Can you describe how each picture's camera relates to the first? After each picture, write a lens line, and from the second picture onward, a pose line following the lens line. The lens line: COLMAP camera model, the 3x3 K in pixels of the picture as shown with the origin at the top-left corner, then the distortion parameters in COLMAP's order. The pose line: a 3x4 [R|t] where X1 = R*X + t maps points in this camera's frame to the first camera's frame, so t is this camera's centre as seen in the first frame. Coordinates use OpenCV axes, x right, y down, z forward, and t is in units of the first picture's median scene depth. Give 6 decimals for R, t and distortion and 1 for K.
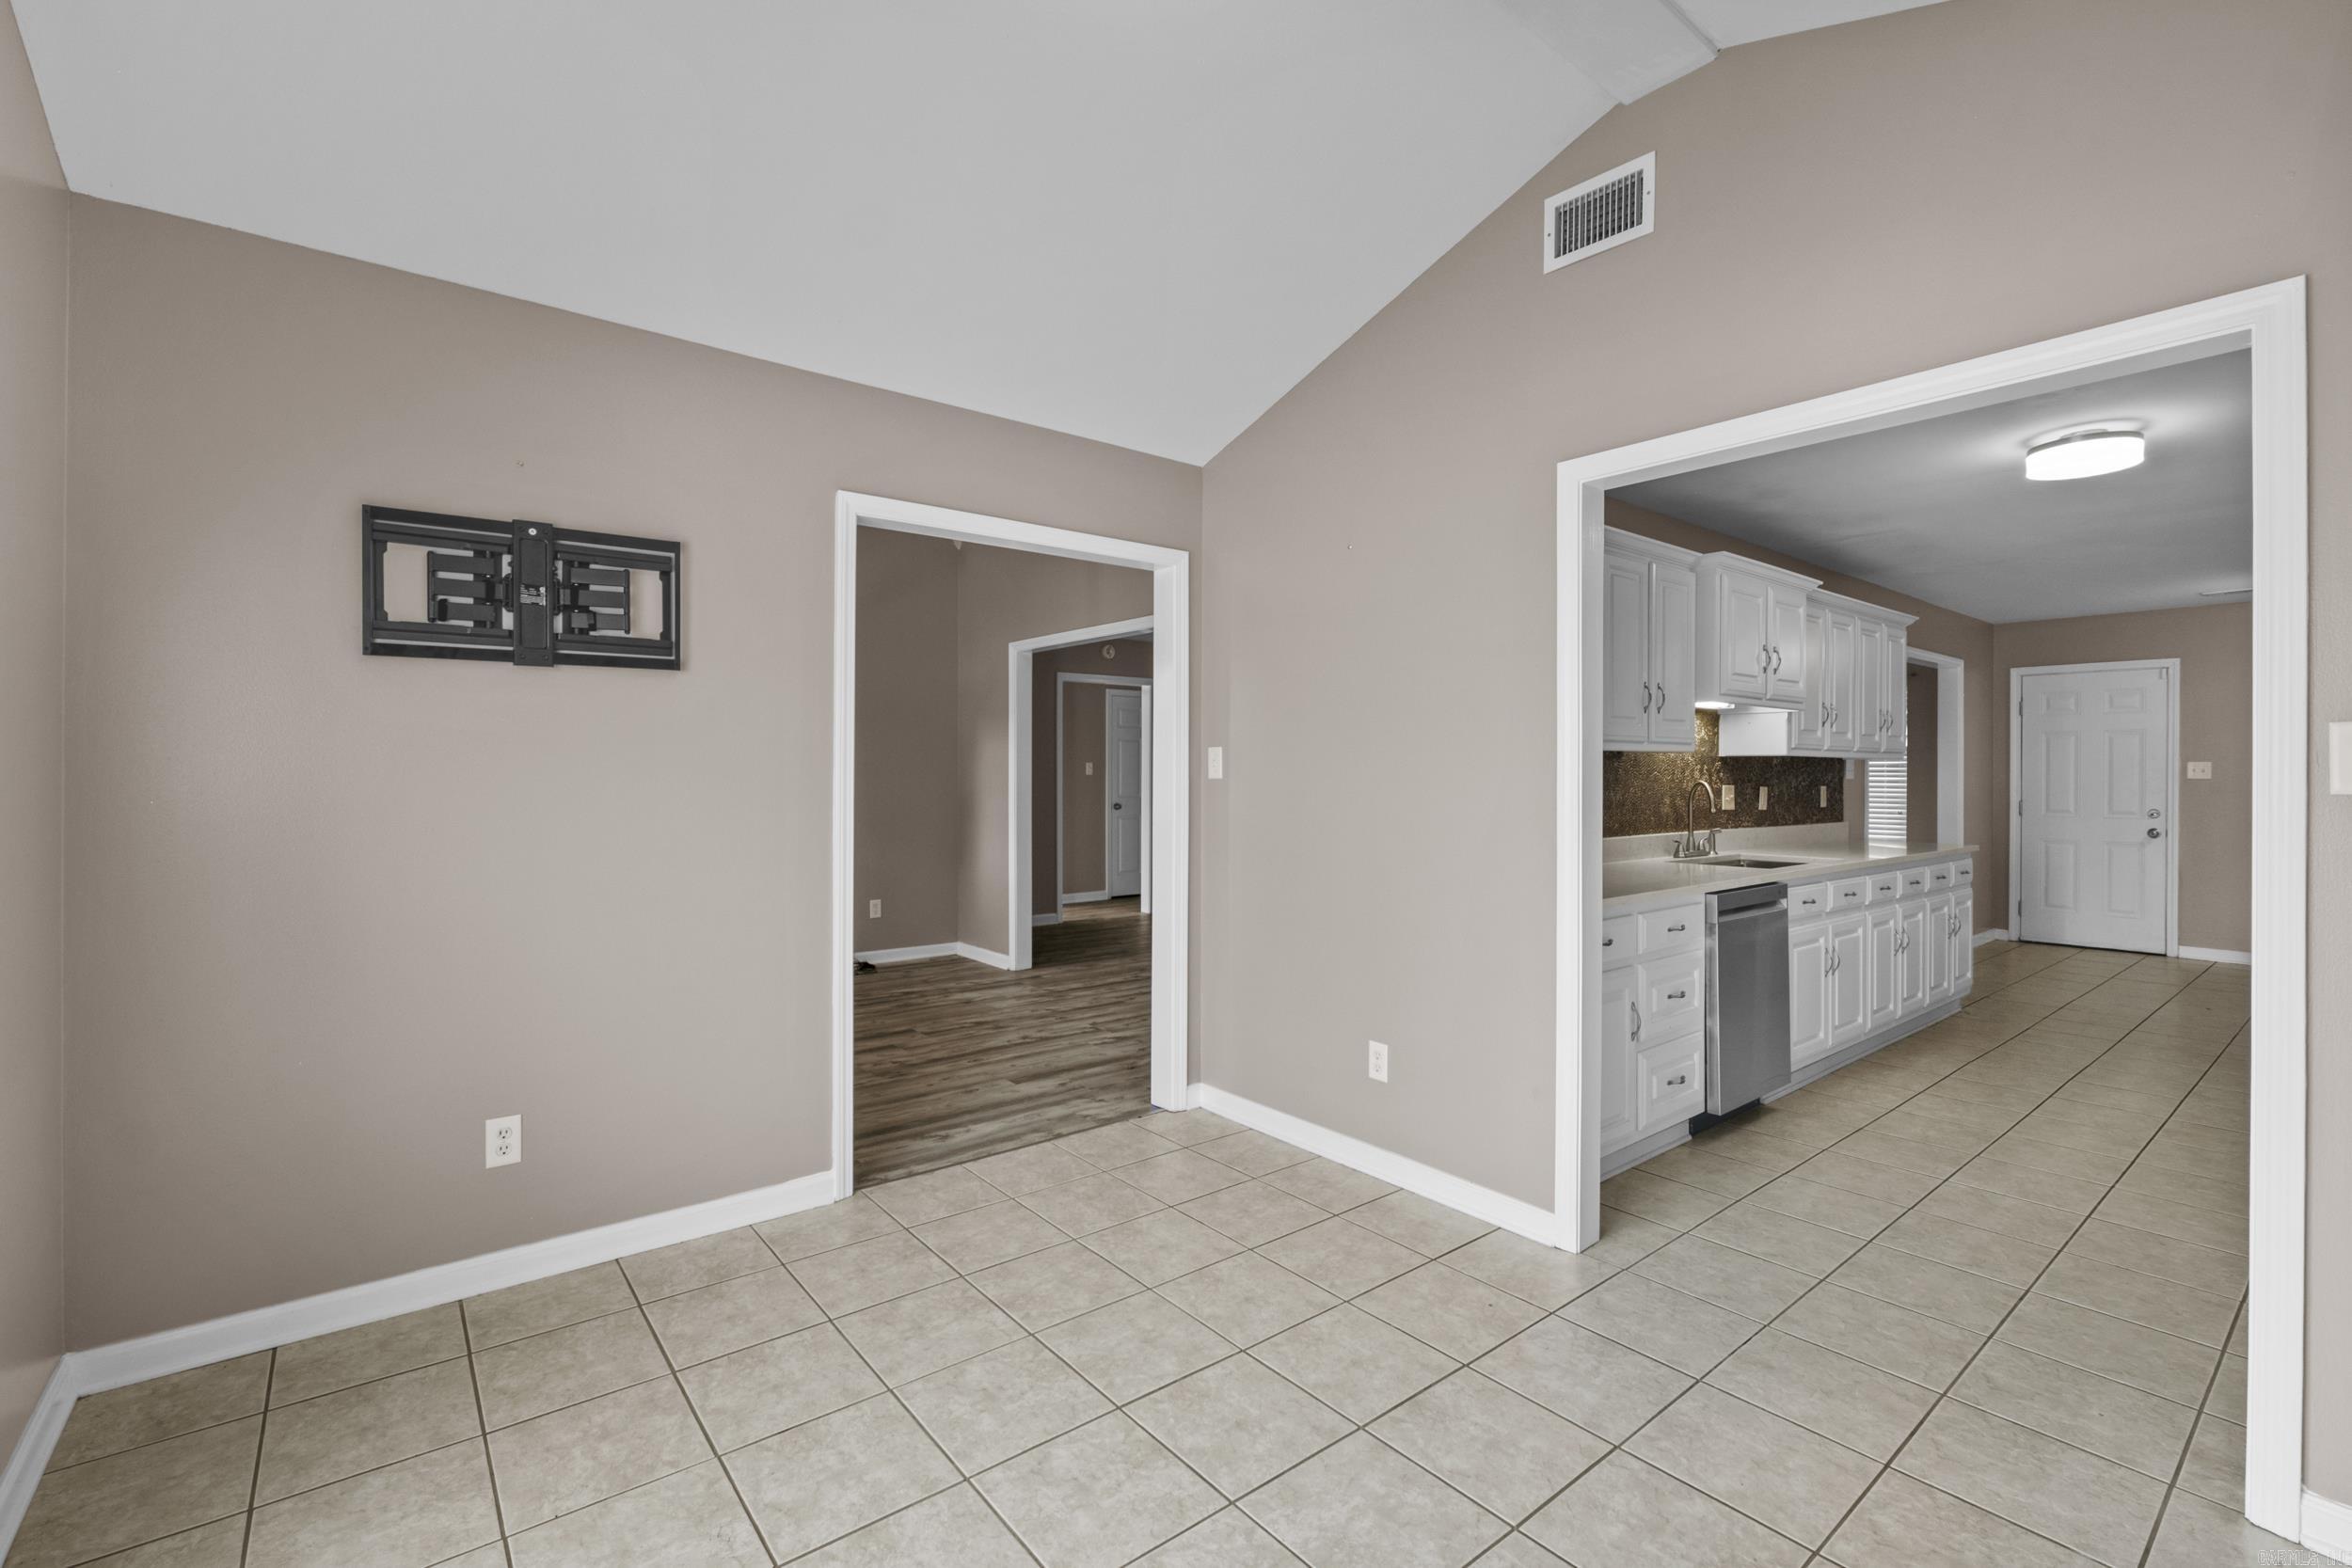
lens RADIAL K [[1027.8, 0, 1158.3], [0, 1027.8, 779.4], [0, 0, 1]] dist [-0.005320, -0.000901]
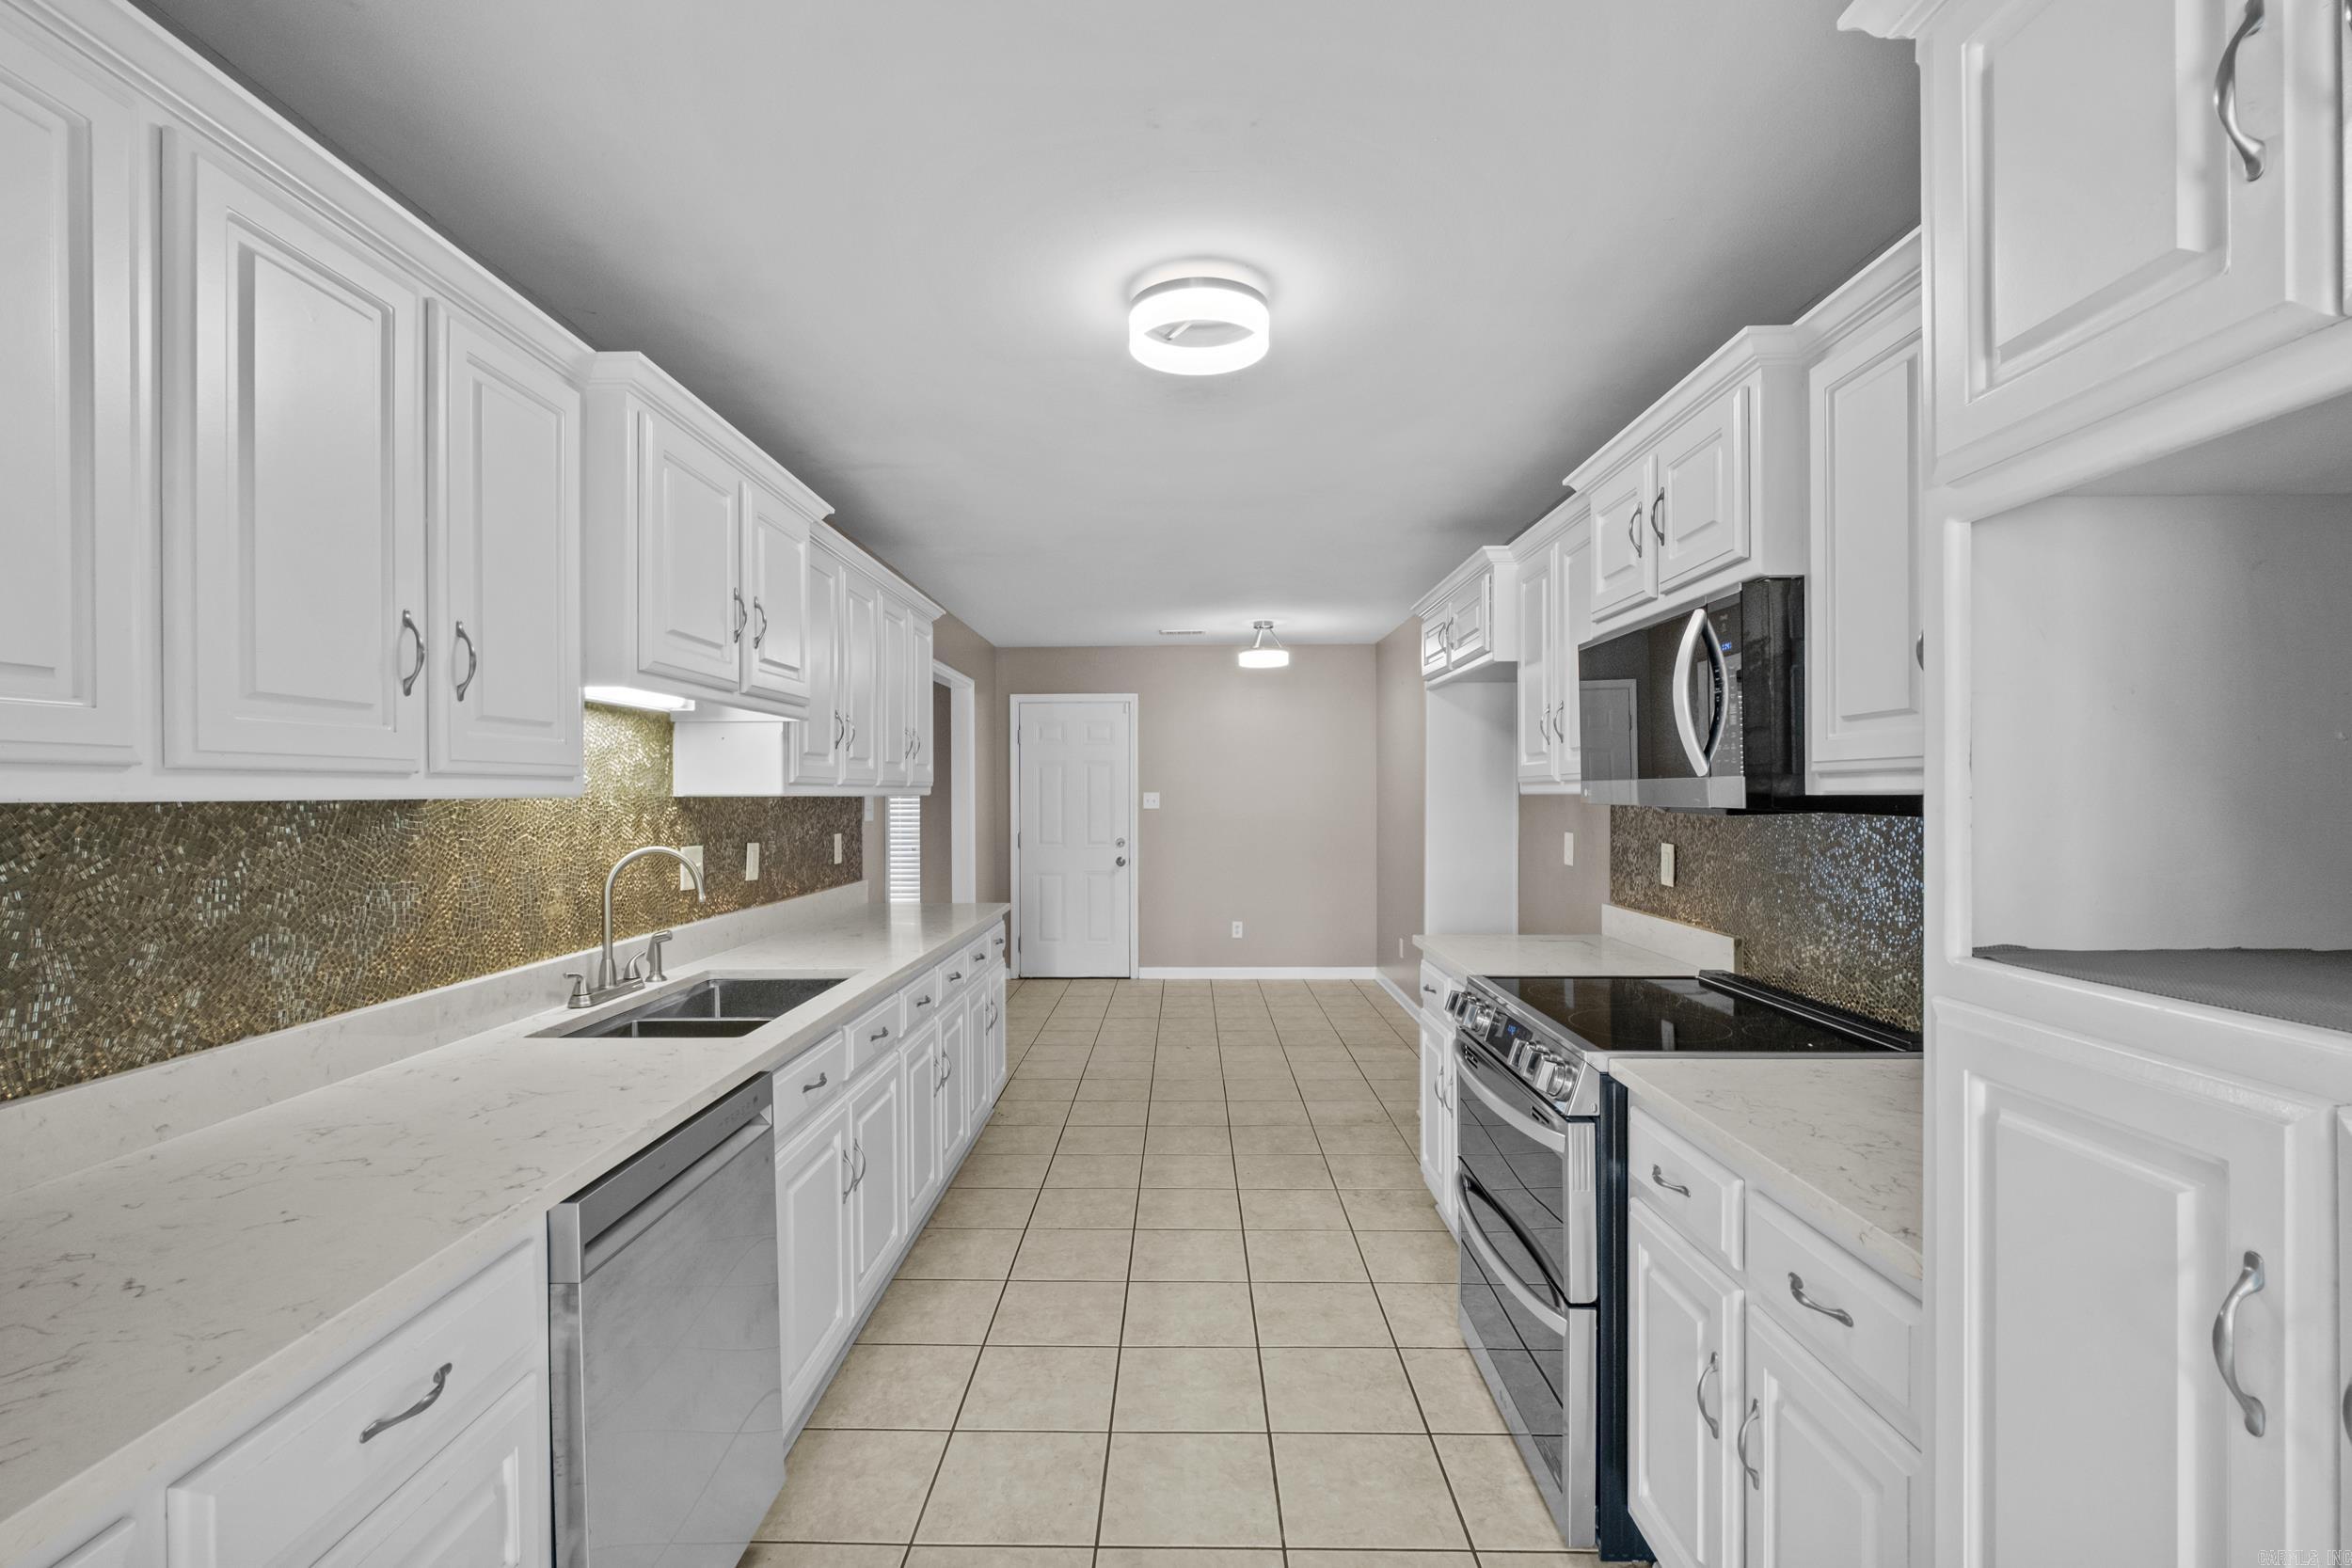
lens RADIAL K [[1027.8, 0, 1158.3], [0, 1027.8, 779.4], [0, 0, 1]] dist [-0.005320, -0.000901]
pose [[0.639927, 0.004892, 0.768420, 0.278064], [0.010344, 0.999834, -0.014980, -0.020305], [-0.768366, 0.017534, 0.639771, 0.426249]]
